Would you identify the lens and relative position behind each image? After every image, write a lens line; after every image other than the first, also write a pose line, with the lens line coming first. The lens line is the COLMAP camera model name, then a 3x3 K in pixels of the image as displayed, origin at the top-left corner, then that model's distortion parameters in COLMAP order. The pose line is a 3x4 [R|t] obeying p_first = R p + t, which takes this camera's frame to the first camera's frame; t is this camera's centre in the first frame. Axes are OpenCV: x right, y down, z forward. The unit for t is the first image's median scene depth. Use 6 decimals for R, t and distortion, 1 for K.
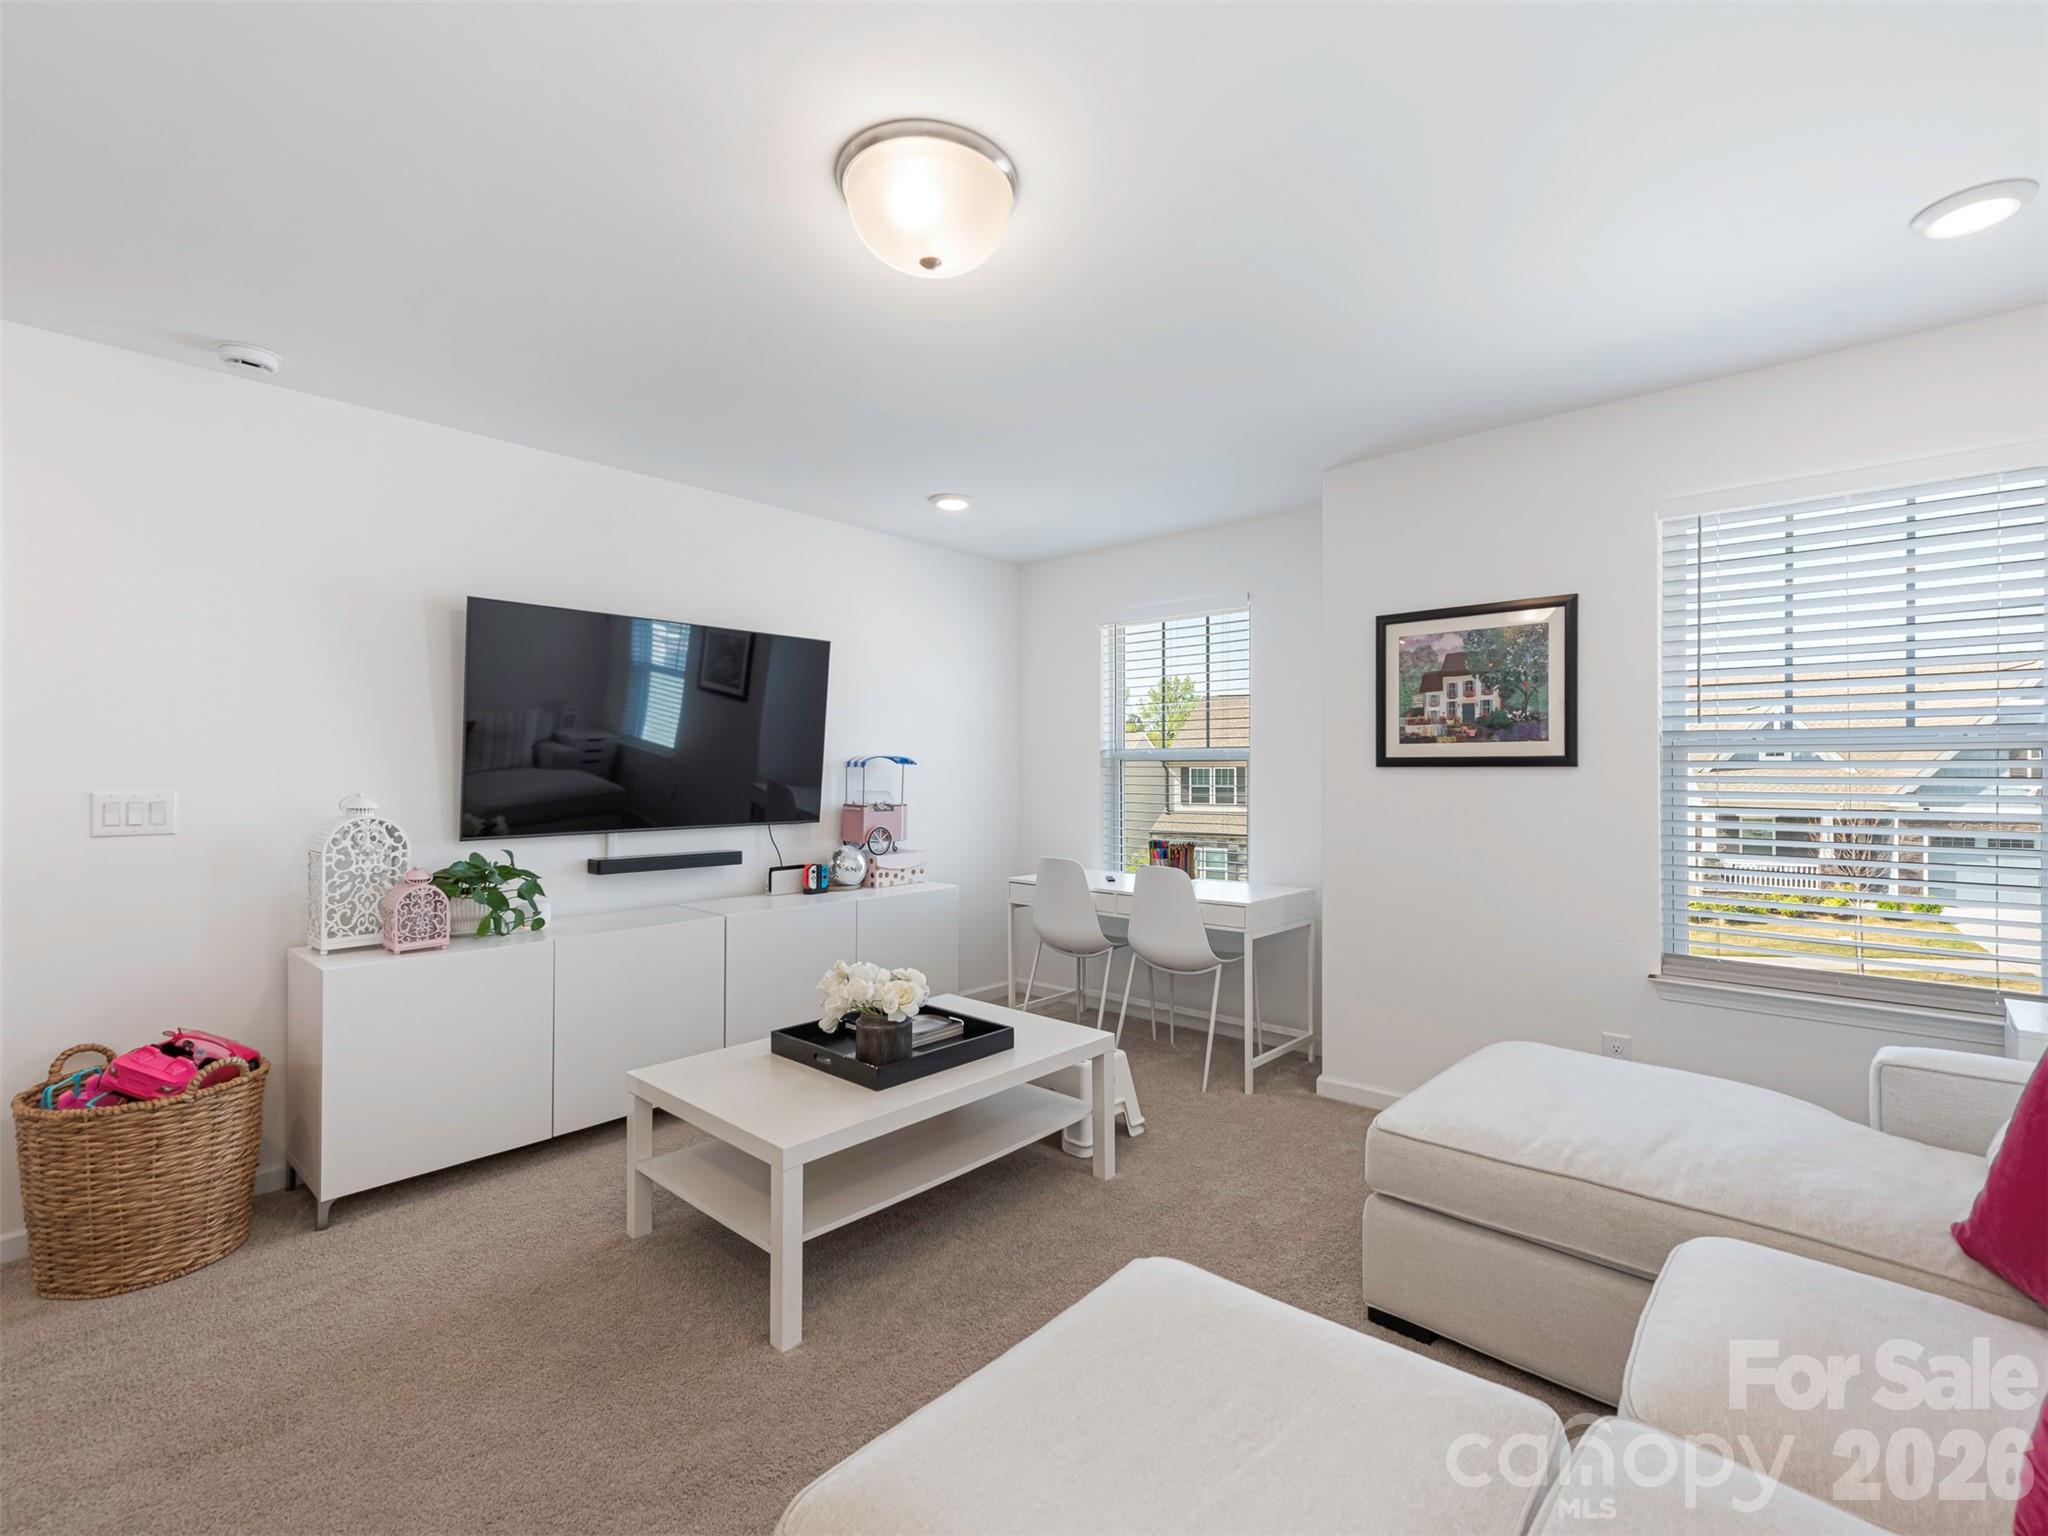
lens RADIAL K [[937.6, 0, 1028.0], [0, 937.6, 768.4], [0, 0, 1]] dist [0.021864, -0.000020]
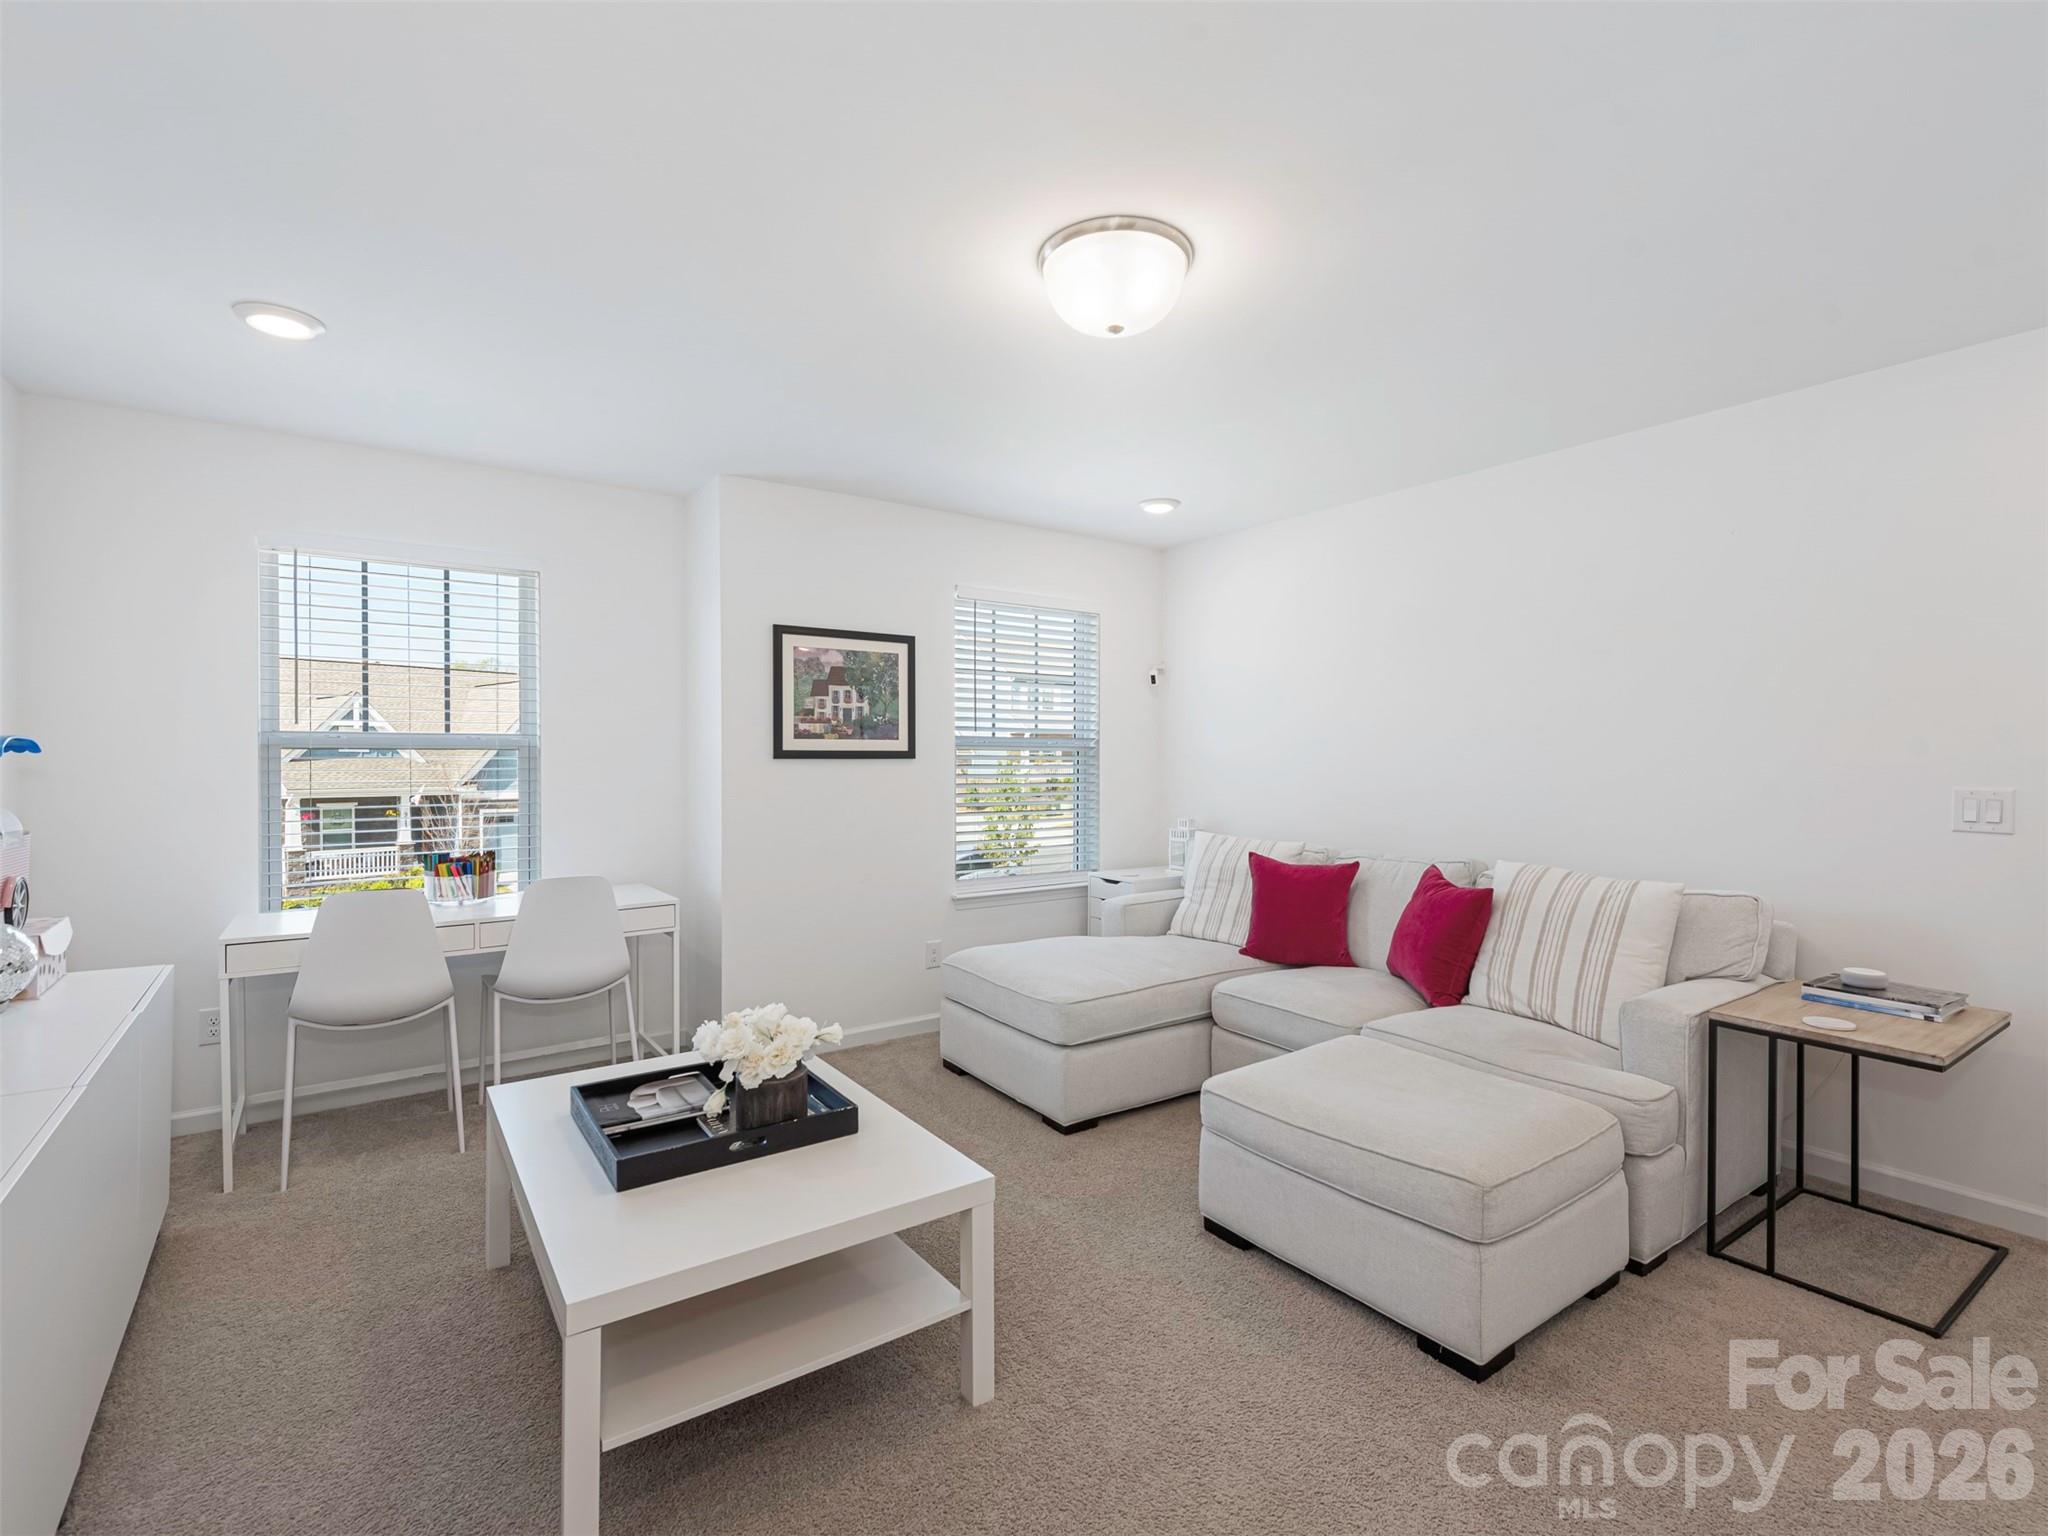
lens RADIAL K [[971.4, 0, 1025.8], [0, 971.4, 762.7], [0, 0, 1]] dist [-0.003557, -0.000504]
pose [[0.224232, -0.002489, 0.974533, -0.716291], [-0.001199, 0.999995, 0.002830, -0.000407], [-0.974535, -0.001803, 0.224228, 0.464369]]
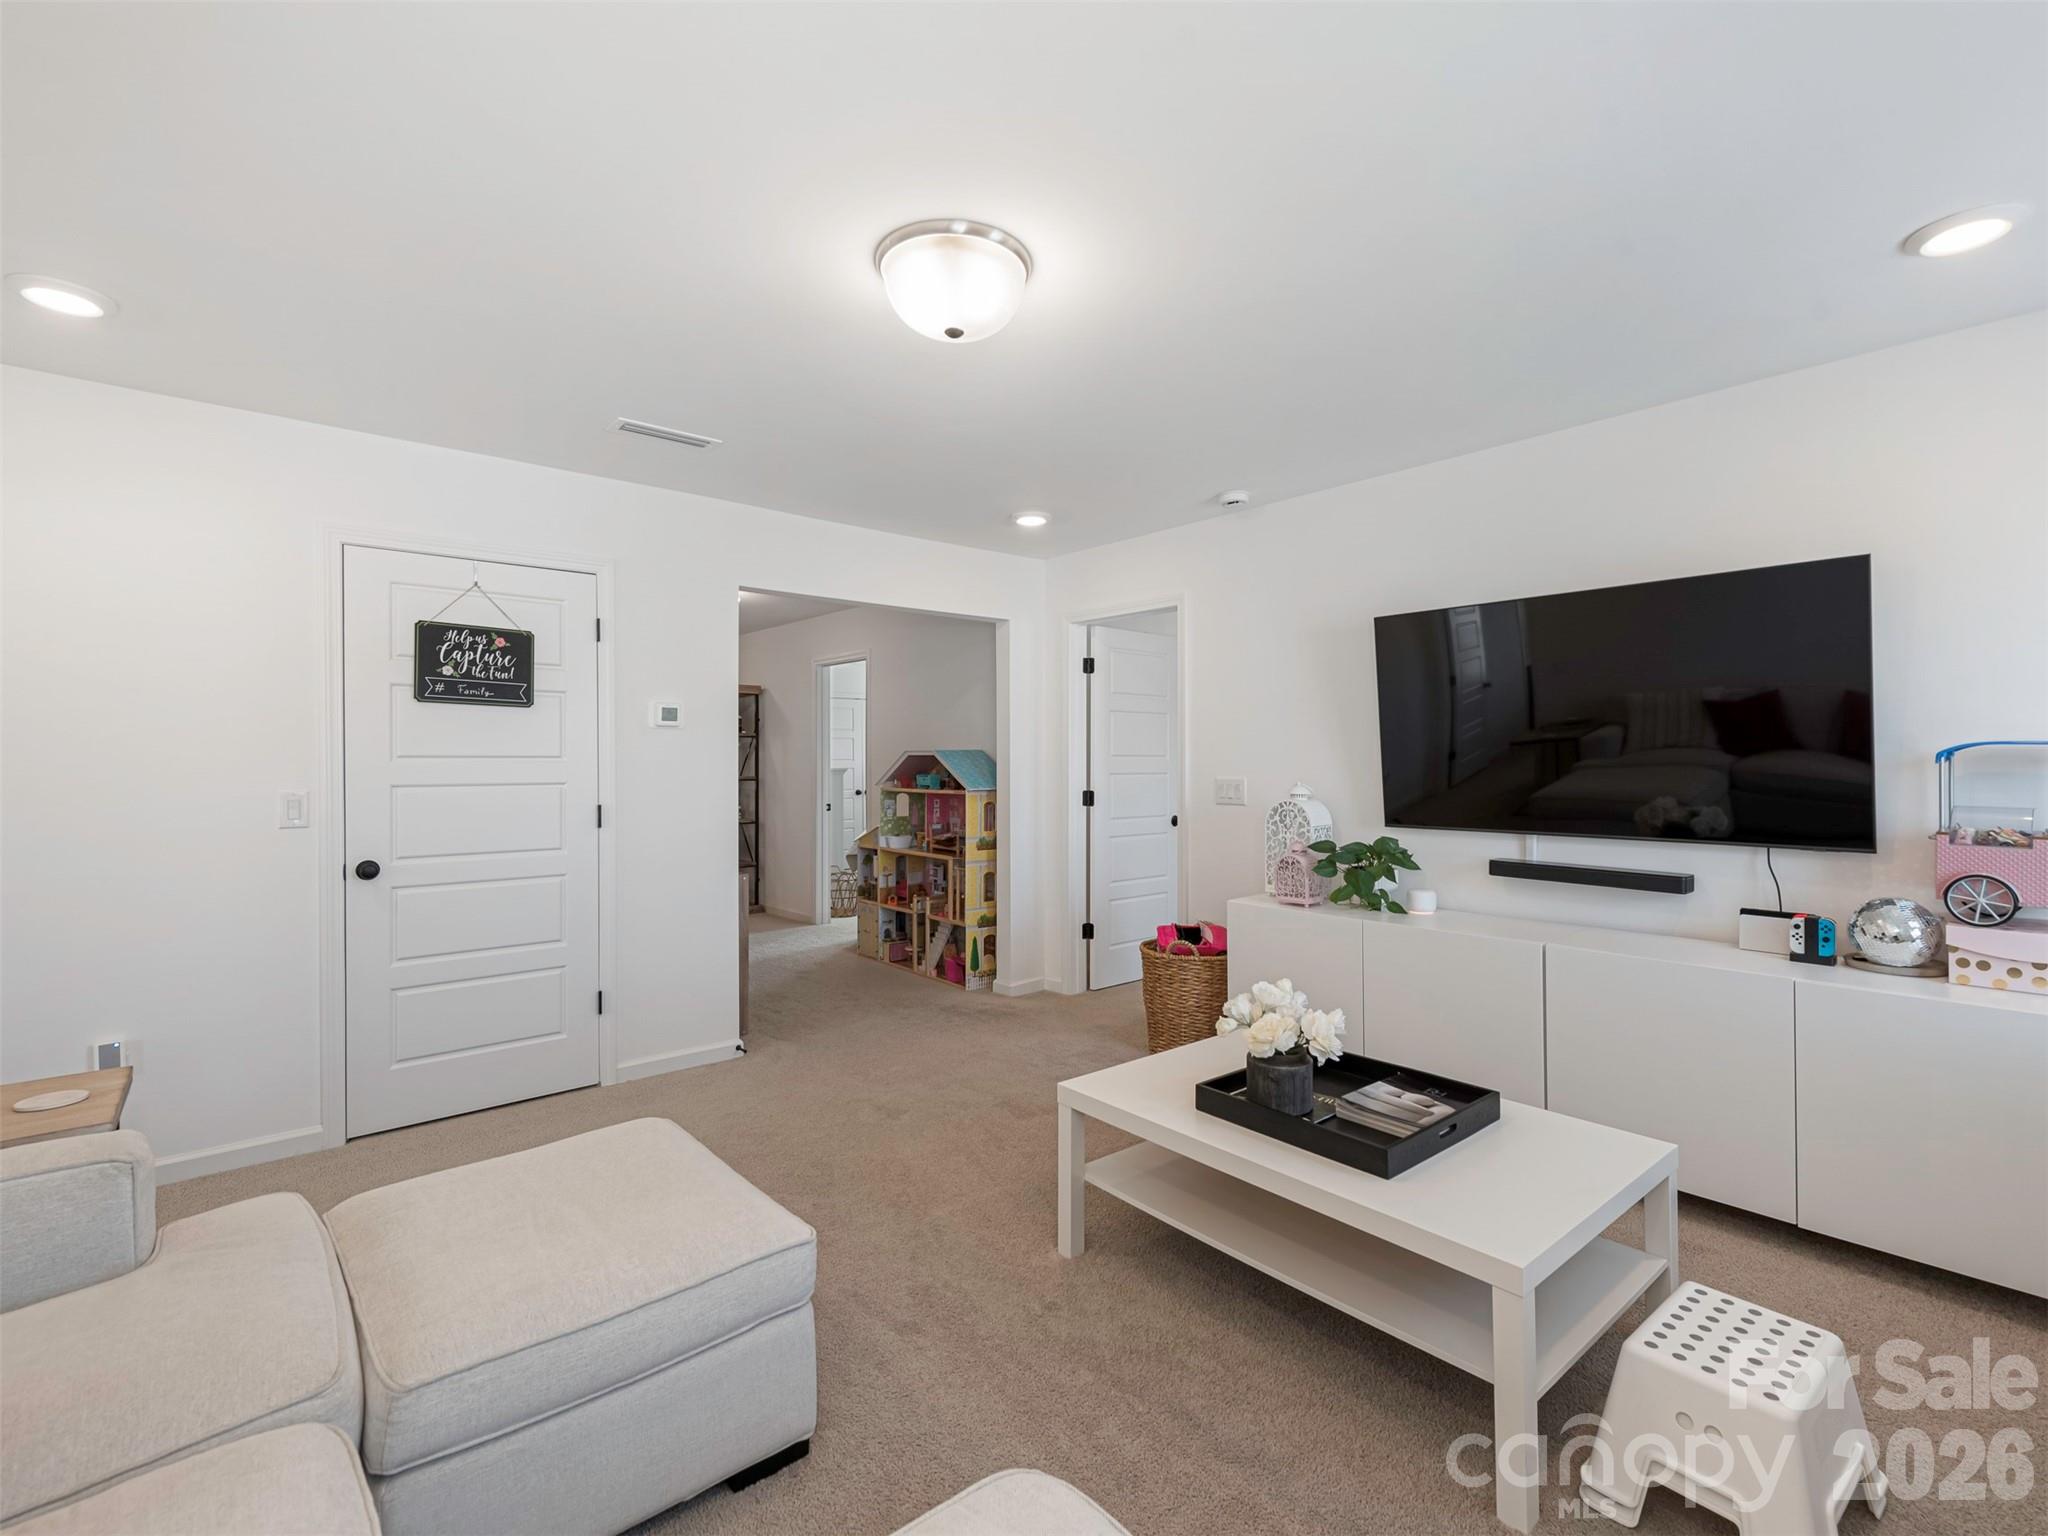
lens RADIAL K [[937.6, 0, 1023.8], [0, 937.6, 765.5], [0, 0, 1]] dist [0.021864, -0.000020]
pose [[-0.126817, -0.001307, -0.991925, 0.600154], [-0.003347, 0.999994, -0.000889, 0.003628], [0.991920, 0.003207, -0.126821, 0.700722]]
